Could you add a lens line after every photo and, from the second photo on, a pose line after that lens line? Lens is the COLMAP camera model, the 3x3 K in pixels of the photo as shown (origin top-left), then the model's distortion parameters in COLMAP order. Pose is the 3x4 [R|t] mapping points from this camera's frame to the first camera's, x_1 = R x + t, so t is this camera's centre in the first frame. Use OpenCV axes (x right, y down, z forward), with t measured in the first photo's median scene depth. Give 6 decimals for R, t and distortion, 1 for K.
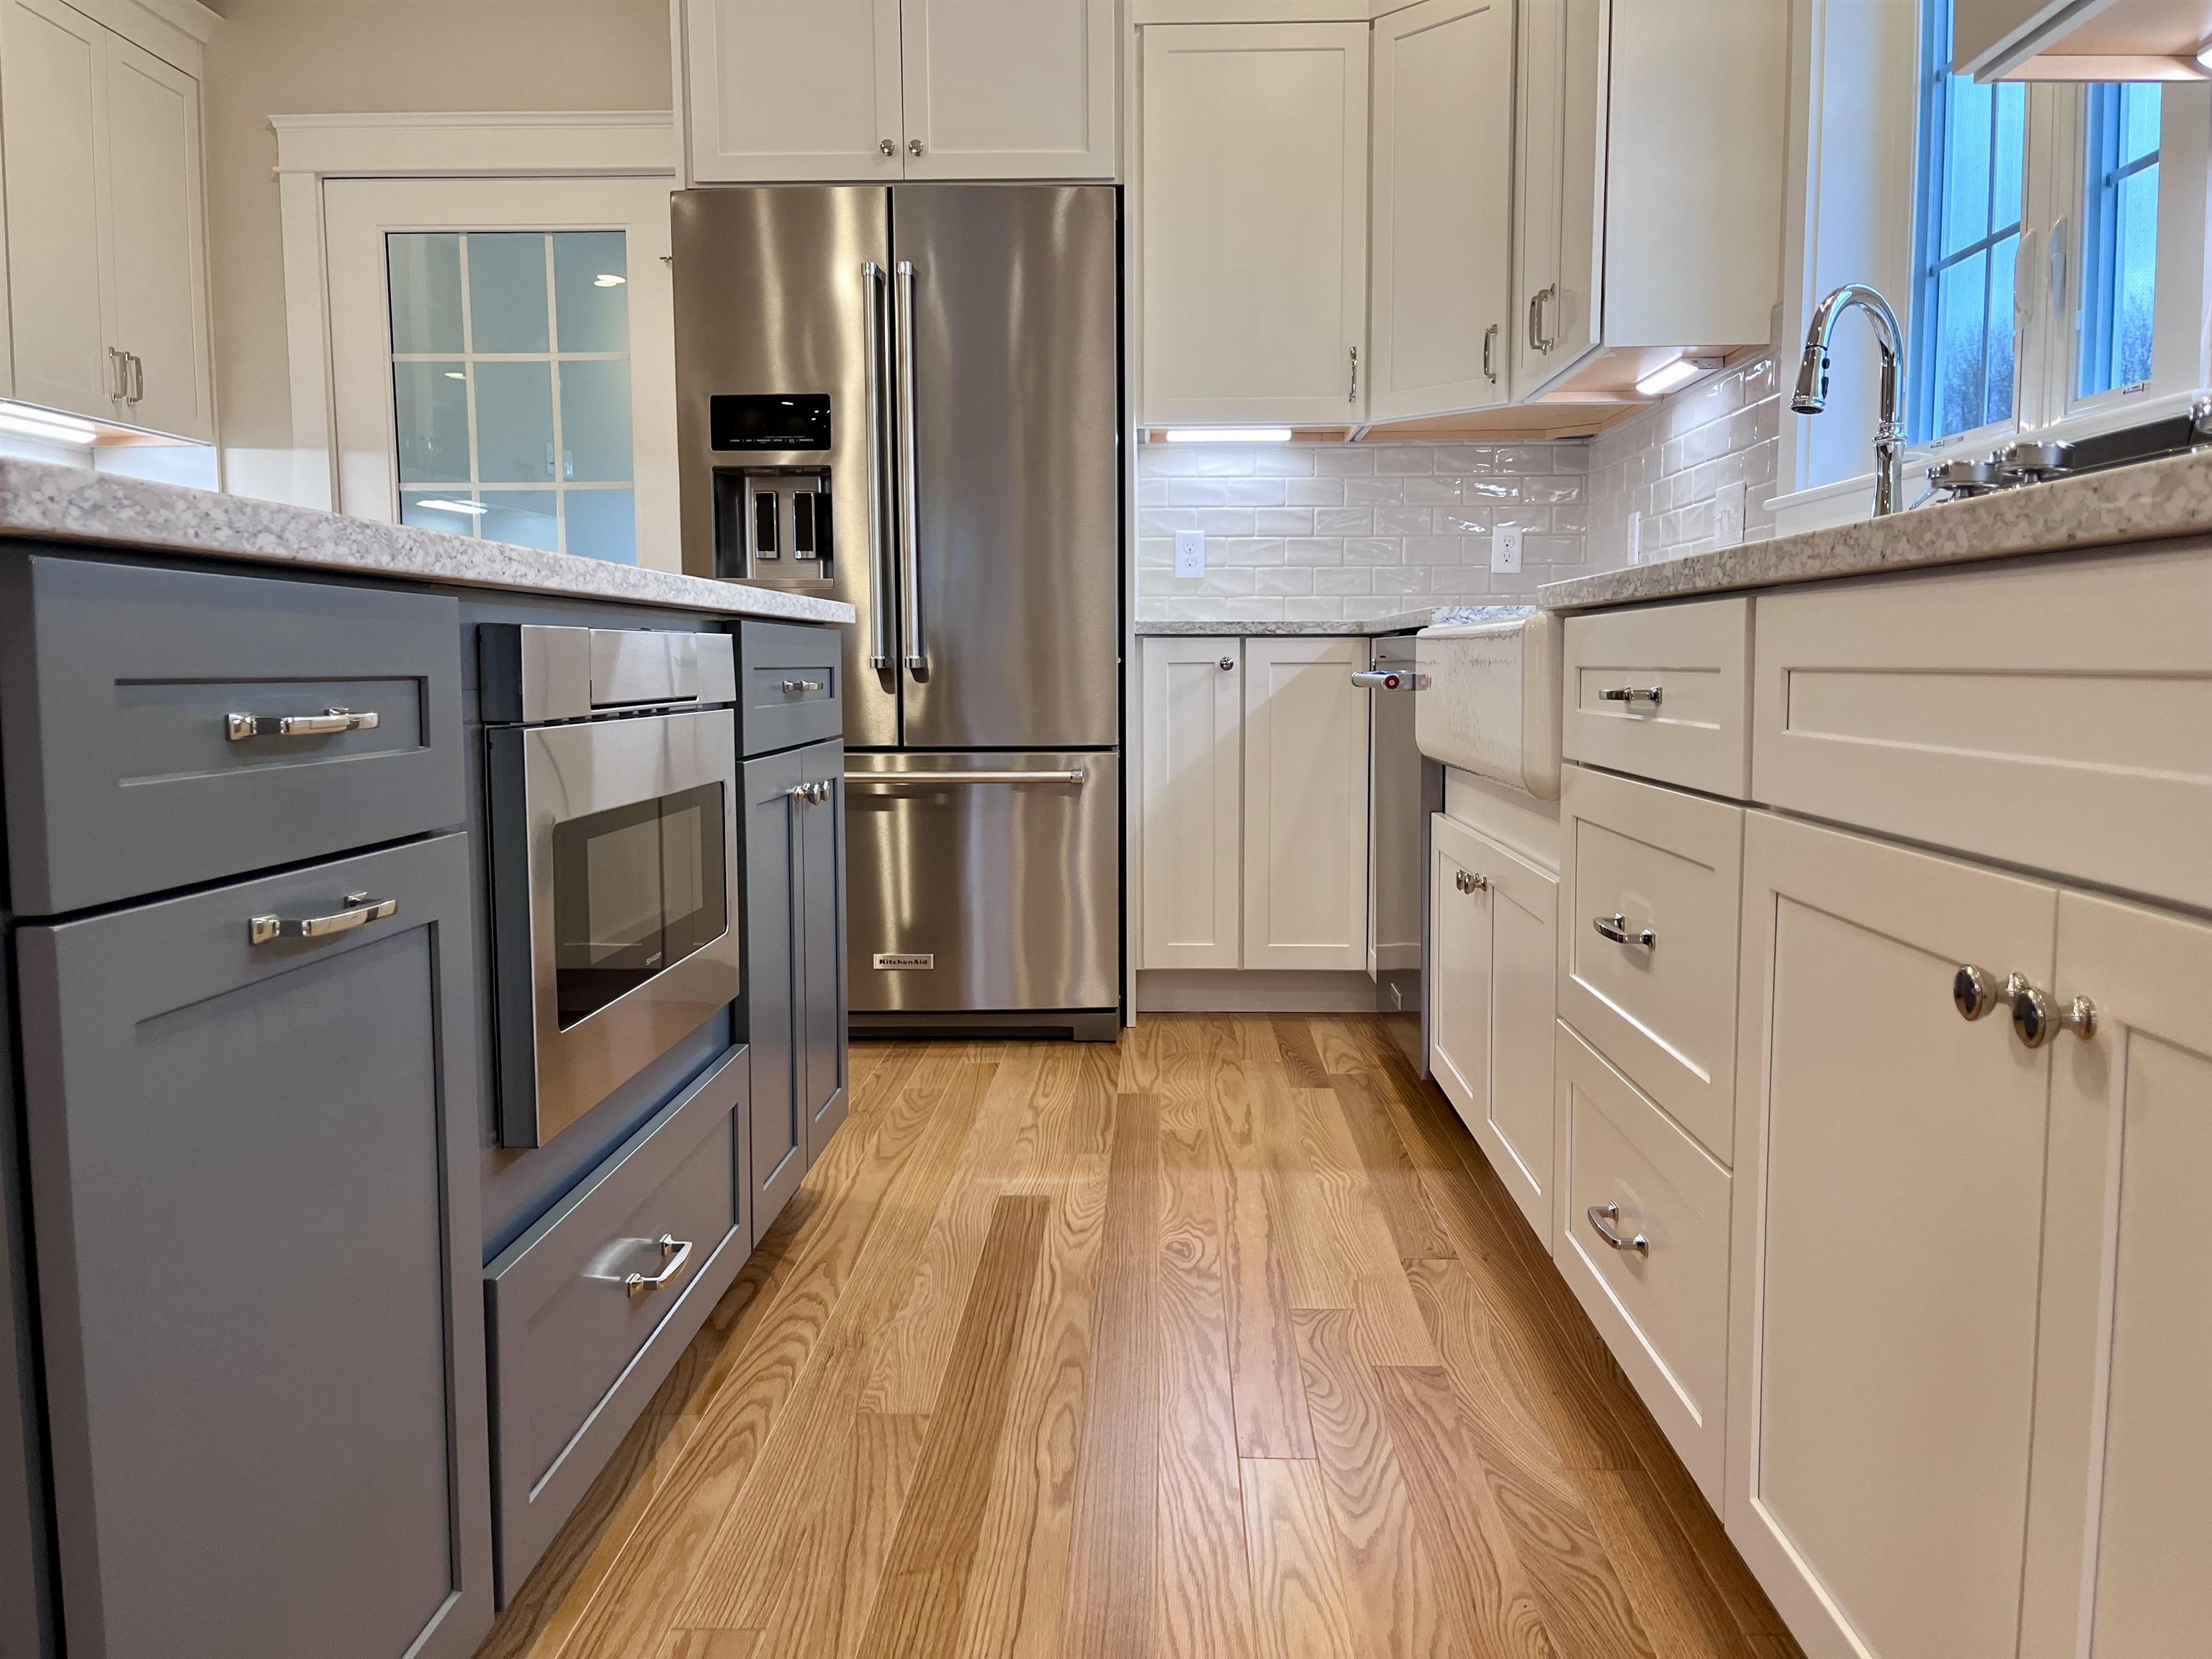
lens RADIAL K [[1677.6, 0, 1122.6], [0, 1677.6, 812.4], [0, 0, 1]] dist [0.064898, -0.094037]
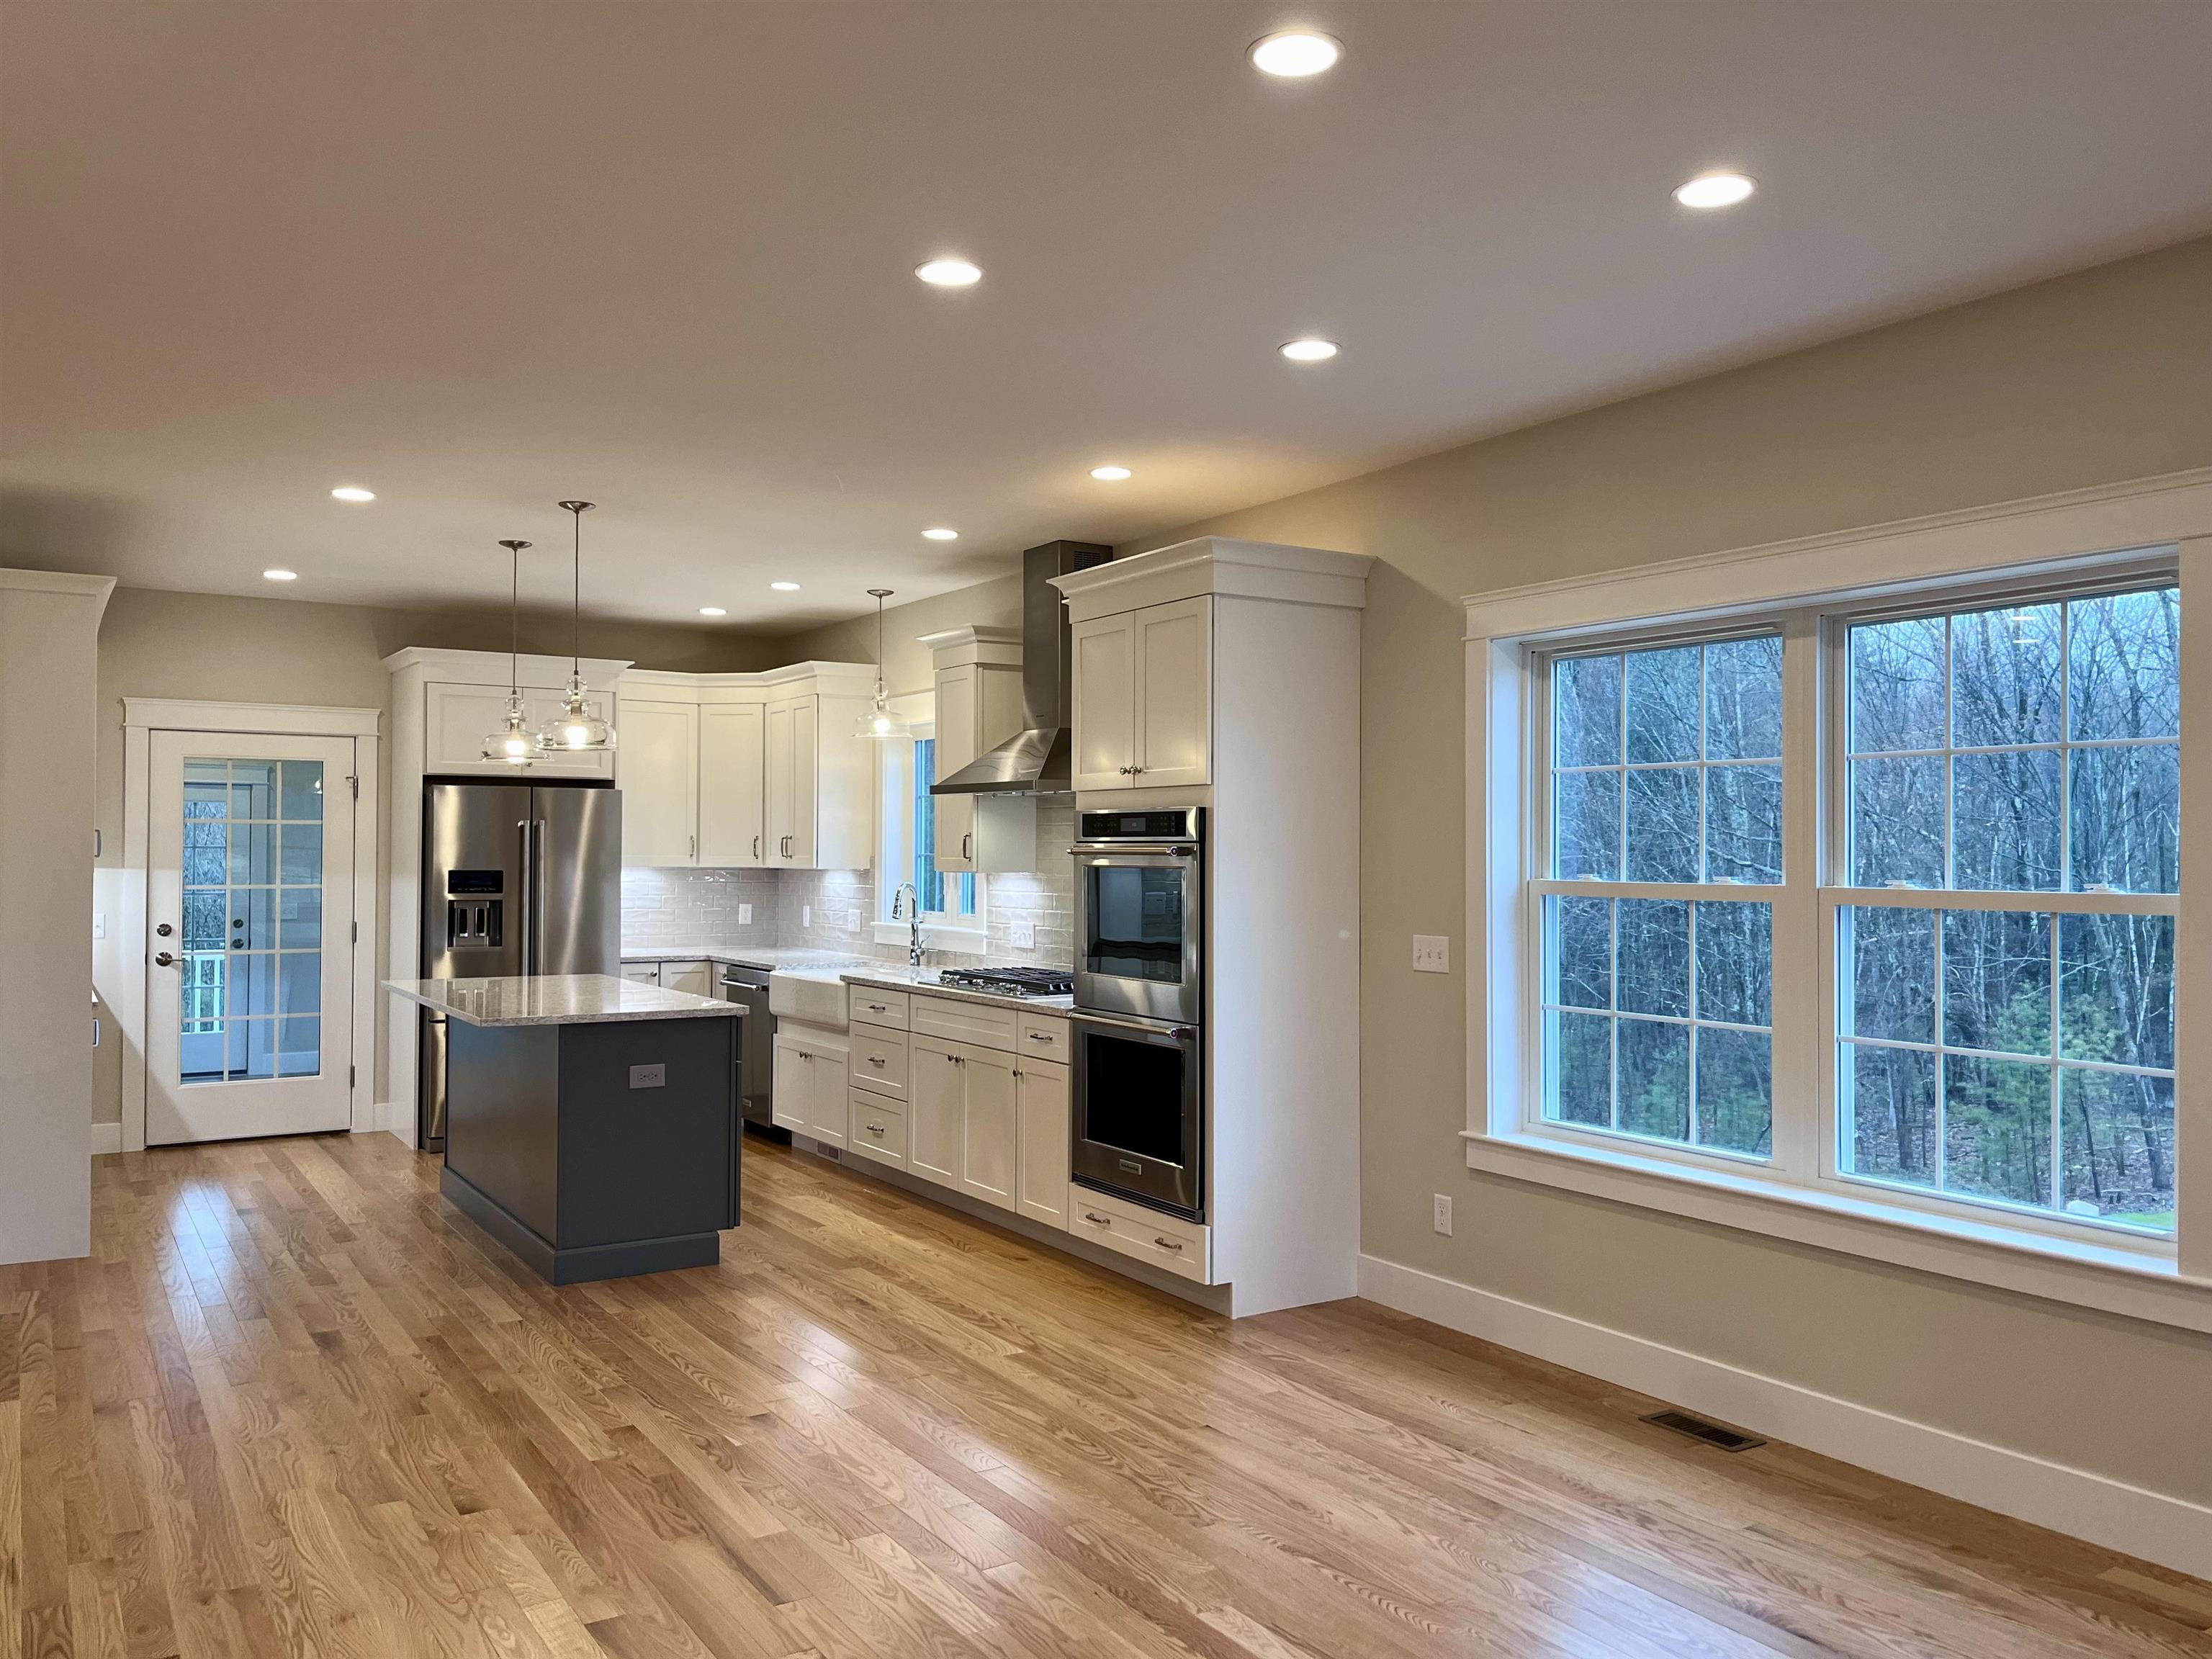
lens RADIAL K [[1694.1, 0, 1106.0], [0, 1694.1, 829.5], [0, 0, 1]] dist [0.092831, -0.139188]
pose [[0.830059, 0.017277, 0.557408, -1.036946], [0.041010, 0.994923, -0.091907, -0.059722], [-0.556165, 0.099147, 0.825136, -1.882636]]
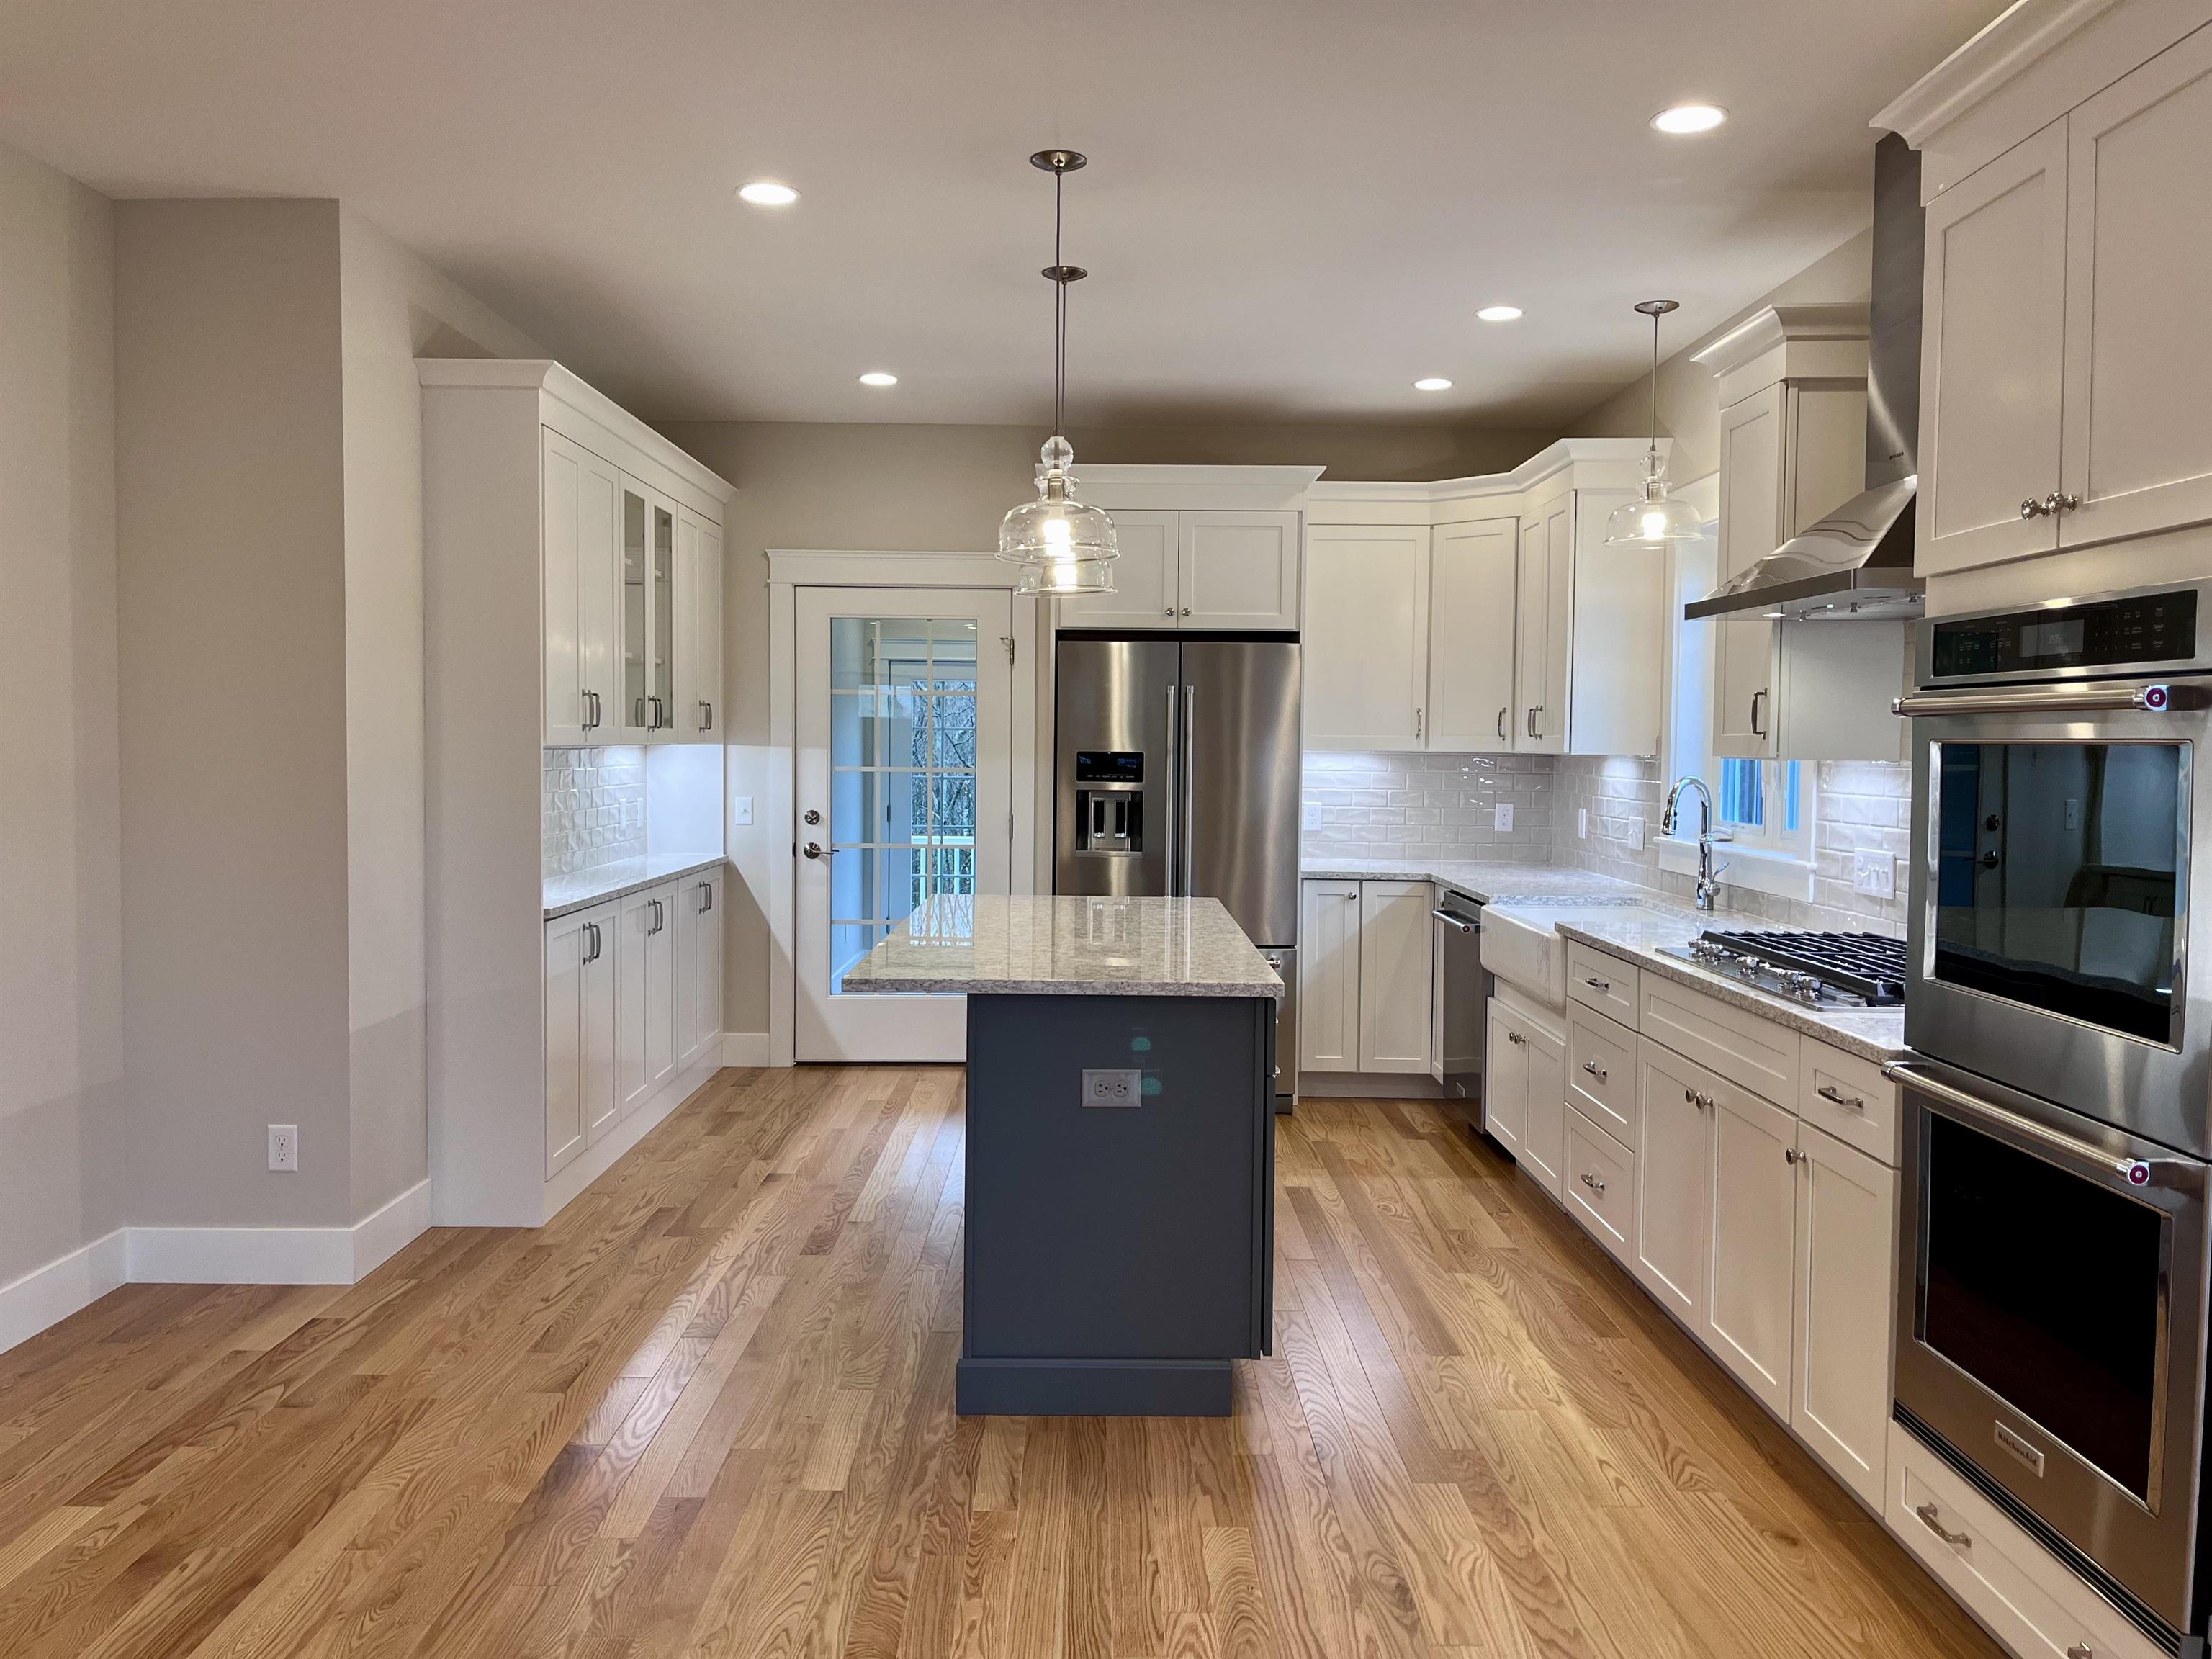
lens RADIAL K [[1683.9, 0, 1087.3], [0, 1683.9, 809.7], [0, 0, 1]] dist [0.072051, -0.090352]
pose [[0.999575, 0.014622, 0.025206, -0.354460], [-0.013357, 0.998677, -0.049667, -0.119784], [-0.025899, 0.049309, 0.998448, -1.027557]]
